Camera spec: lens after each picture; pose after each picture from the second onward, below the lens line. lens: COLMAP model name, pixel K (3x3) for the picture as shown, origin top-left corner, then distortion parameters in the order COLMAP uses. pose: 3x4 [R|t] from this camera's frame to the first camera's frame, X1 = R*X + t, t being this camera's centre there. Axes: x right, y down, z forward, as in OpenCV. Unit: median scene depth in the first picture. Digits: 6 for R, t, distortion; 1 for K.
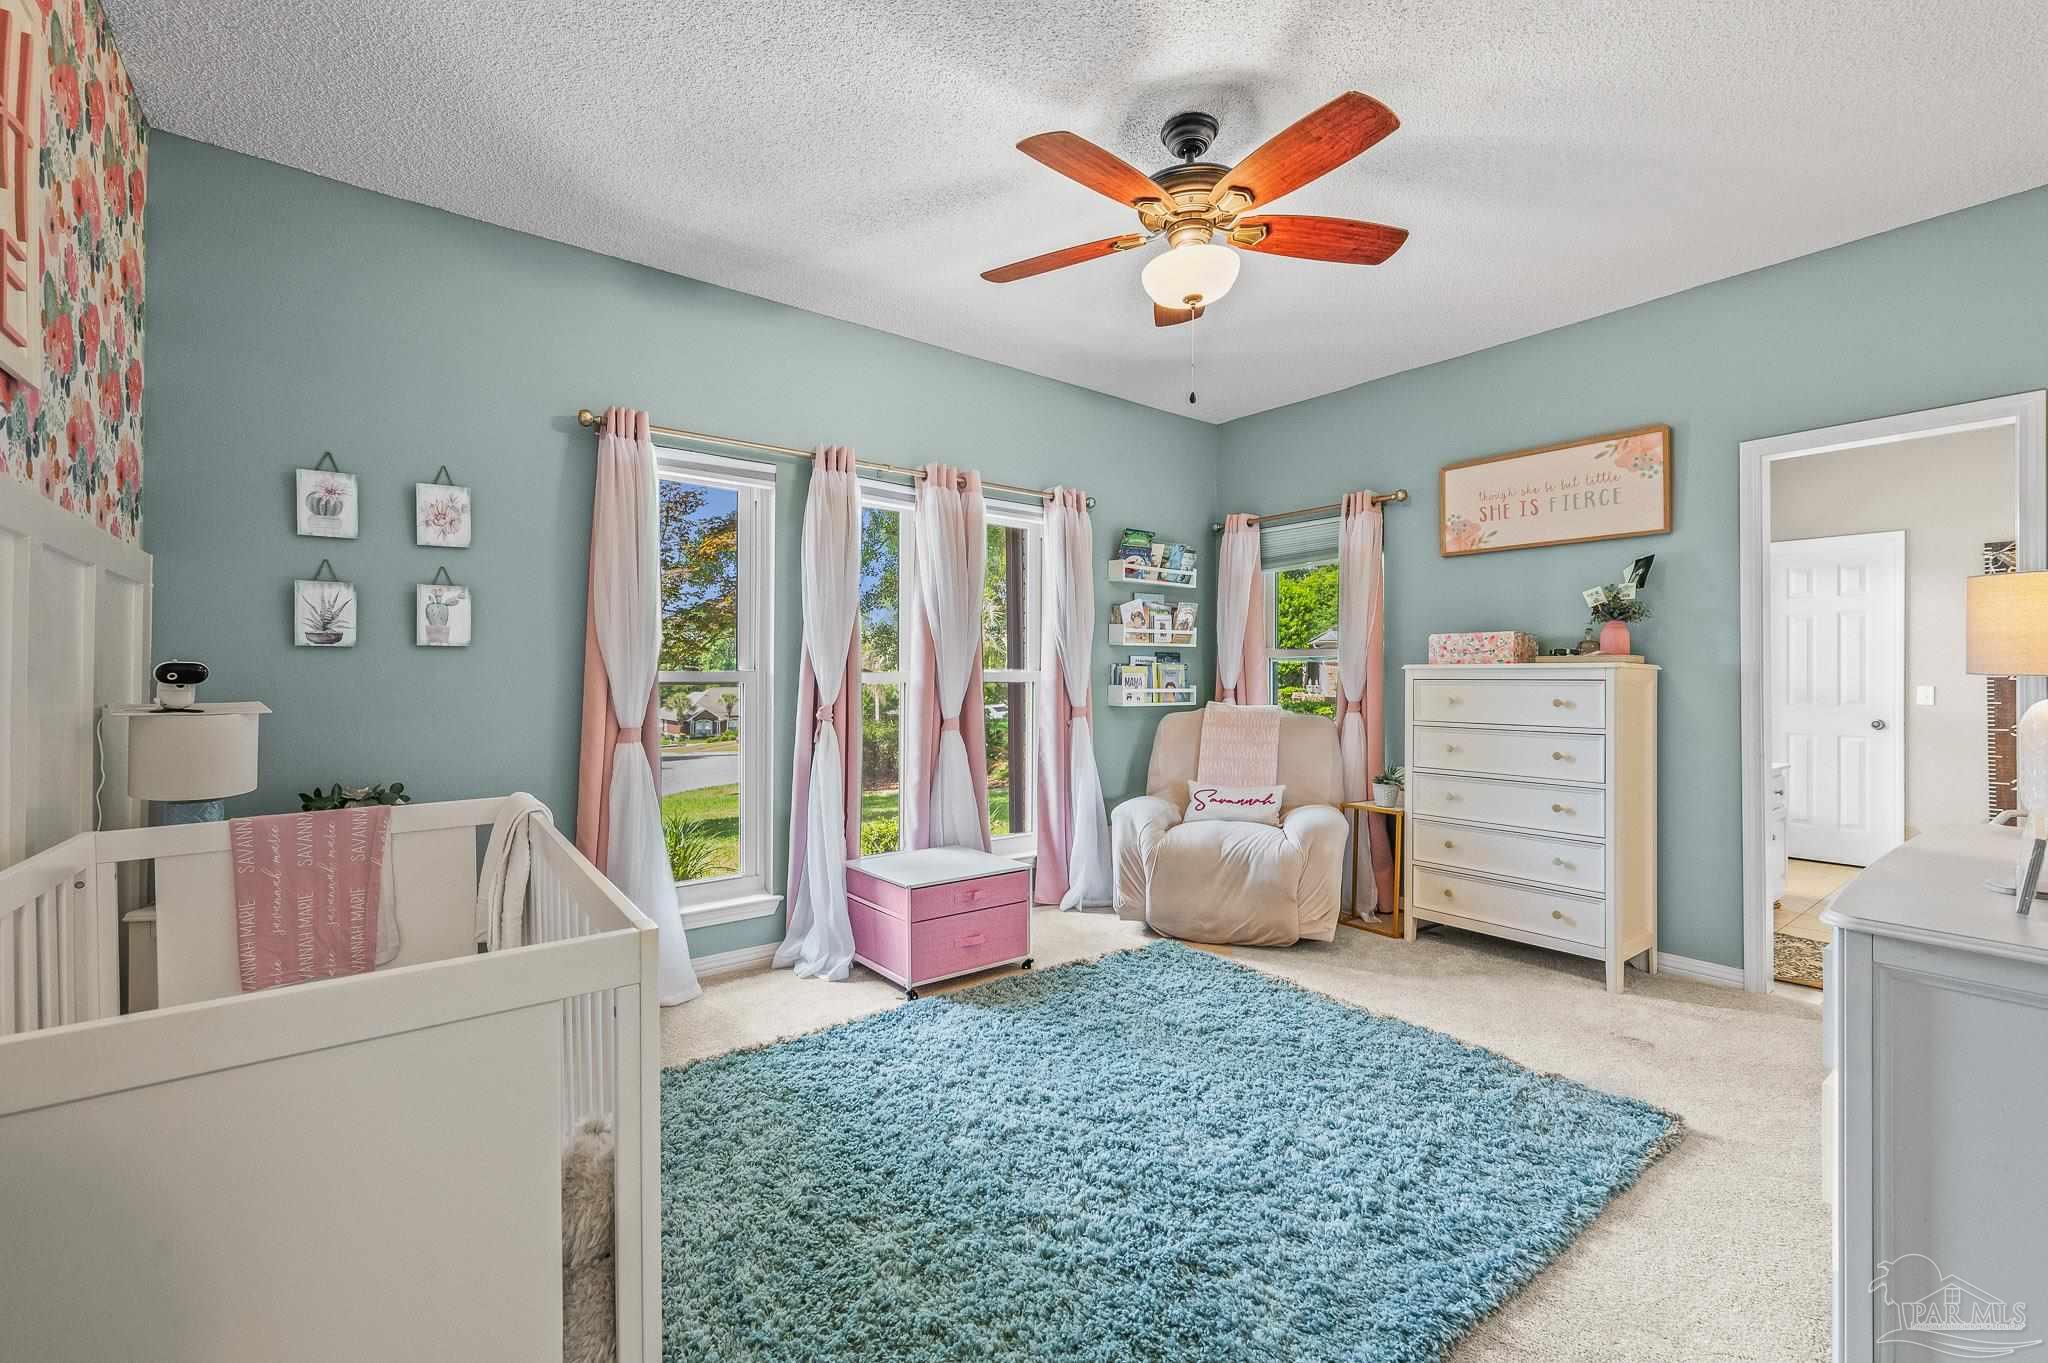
lens RADIAL K [[852.0, 0, 1016.4], [0, 852.0, 673.2], [0, 0, 1]] dist [-0.005387, 0.000532]
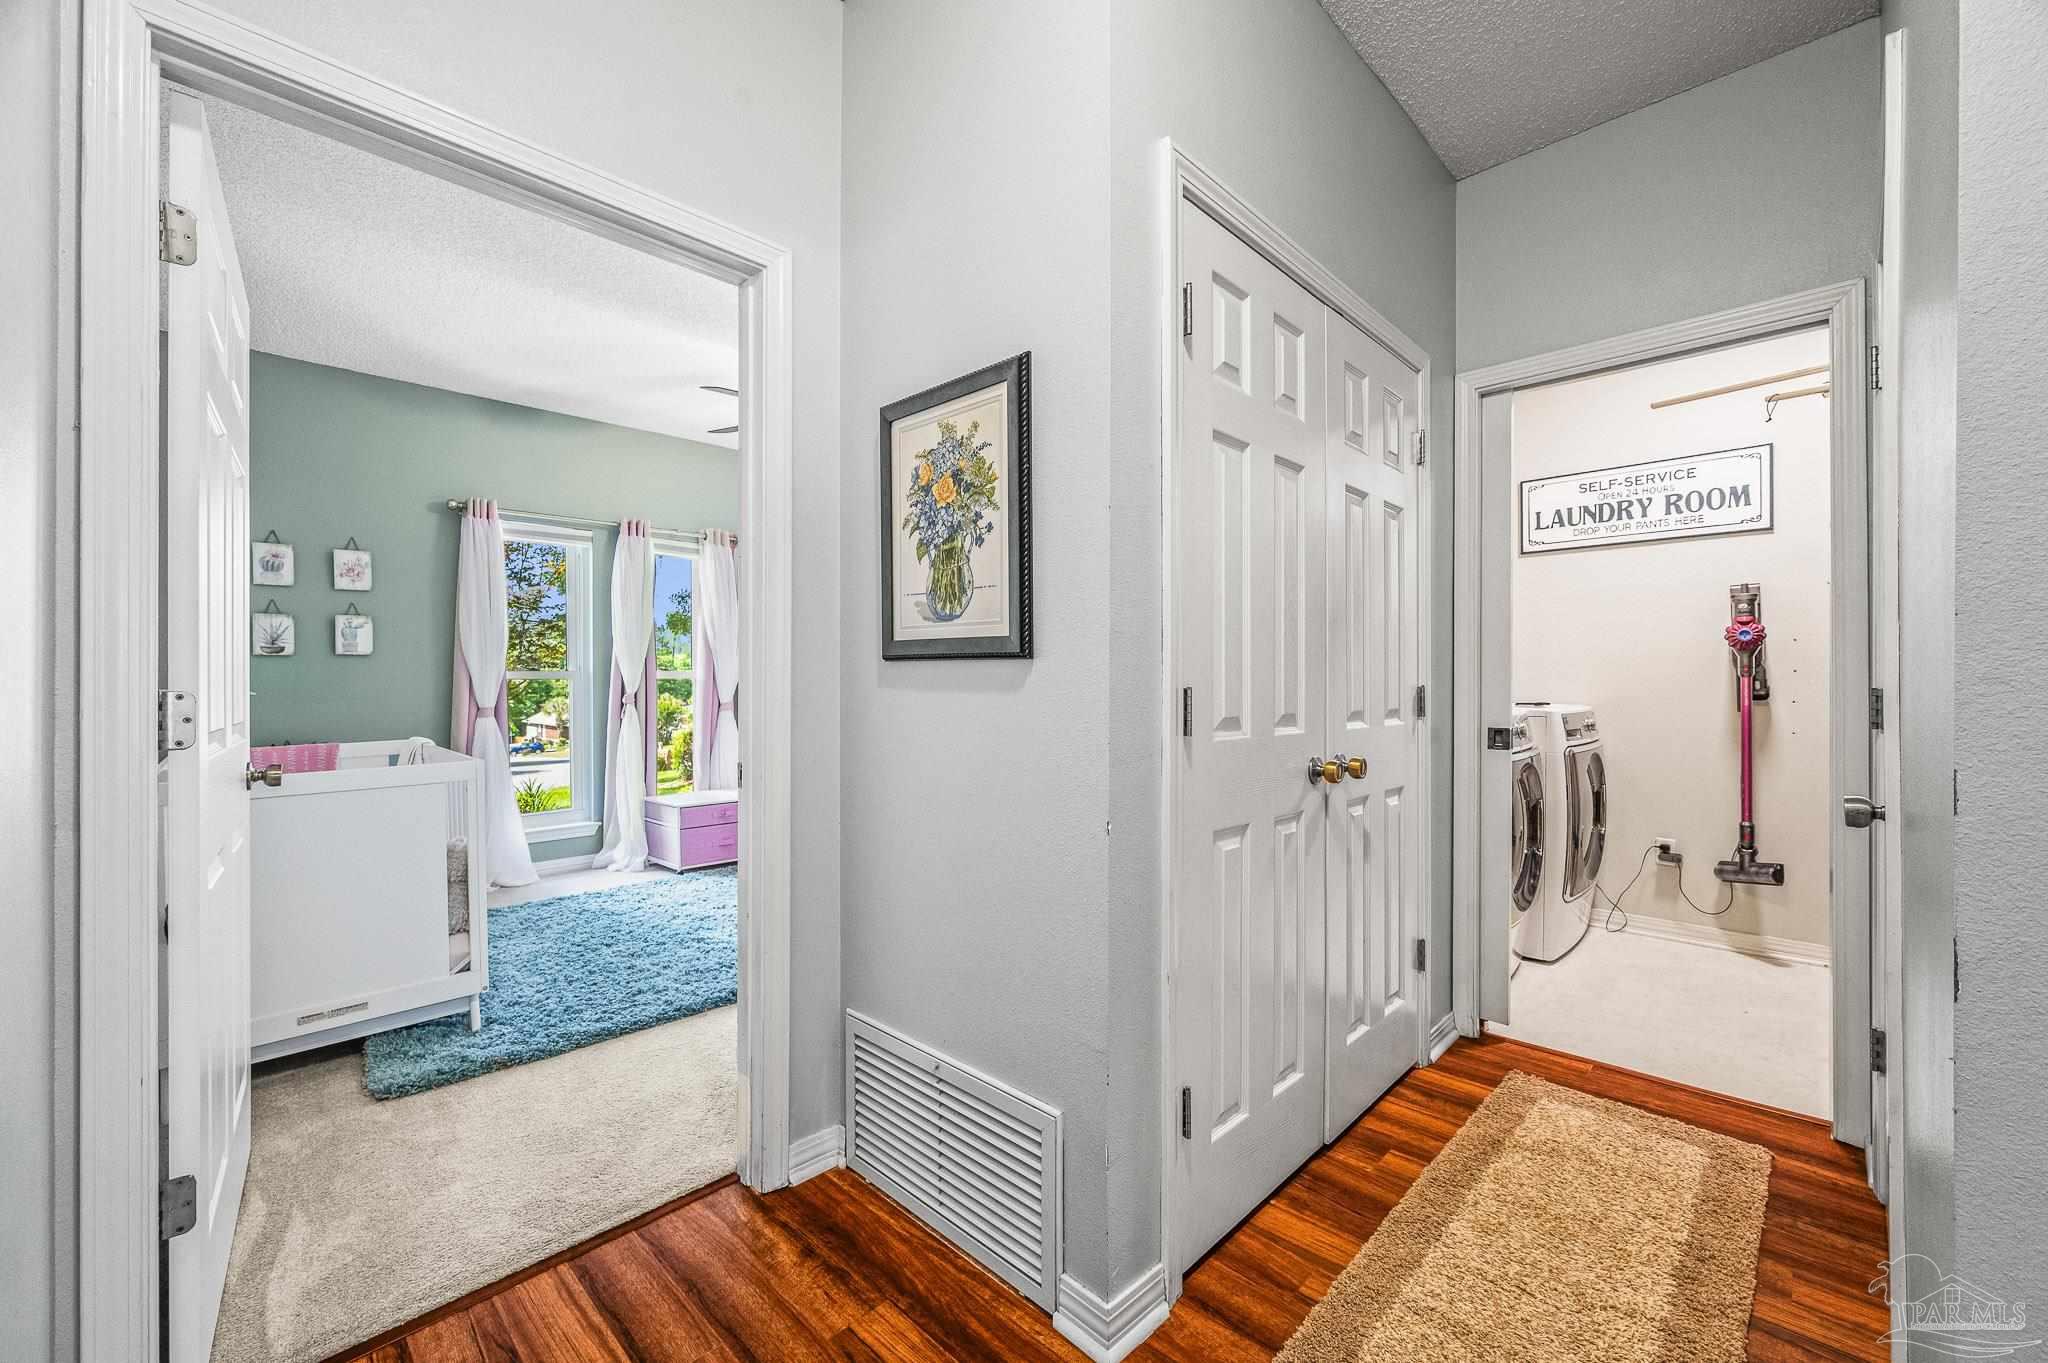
lens RADIAL K [[827.3, 0, 1026.2], [0, 827.3, 688.8], [0, 0, 1]] dist [0.002082, -0.001411]
pose [[0.990670, -0.006312, 0.136139, 0.302986], [0.004134, 0.999859, 0.016275, 0.009793], [-0.136223, -0.015560, 0.990556, -0.601488]]
